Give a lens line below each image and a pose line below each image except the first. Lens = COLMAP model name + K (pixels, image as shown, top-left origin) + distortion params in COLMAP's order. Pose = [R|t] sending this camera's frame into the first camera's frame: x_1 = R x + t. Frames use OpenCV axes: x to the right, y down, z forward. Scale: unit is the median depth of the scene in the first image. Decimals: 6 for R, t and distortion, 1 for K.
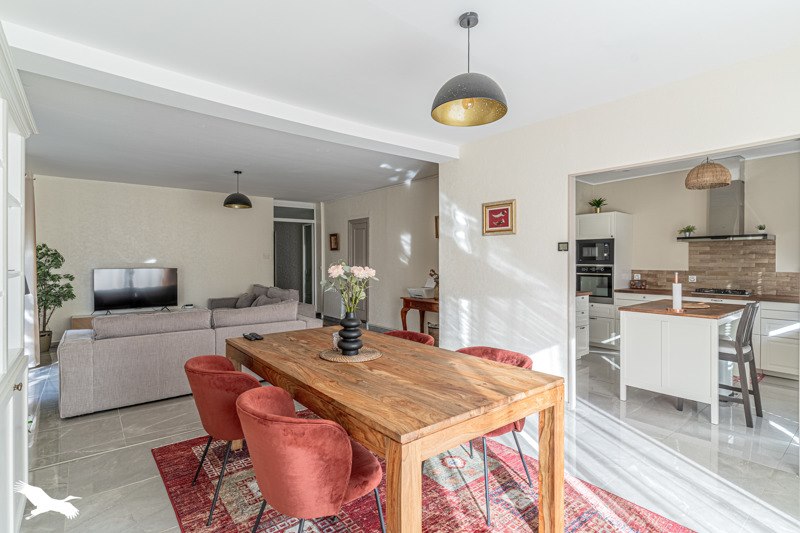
lens RADIAL K [[393.5, 0, 399.7], [0, 393.5, 263.0], [0, 0, 1]] dist [0.001109, -0.000180]
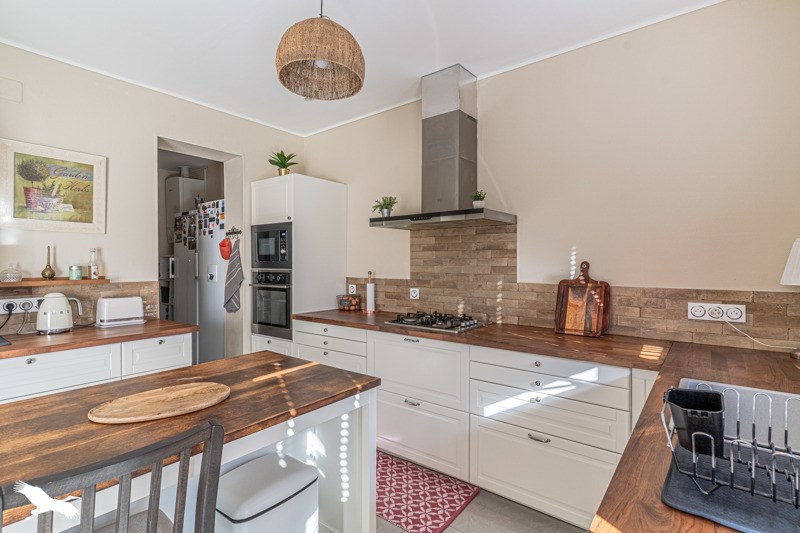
lens RADIAL K [[393.5, 0, 399.2], [0, 393.5, 265.9], [0, 0, 1]] dist [0.001109, -0.000180]
pose [[0.971654, -0.001564, 0.236403, 0.610728], [0.001120, 0.999997, 0.002015, -0.001355], [-0.236405, -0.001694, 0.971653, 0.466461]]
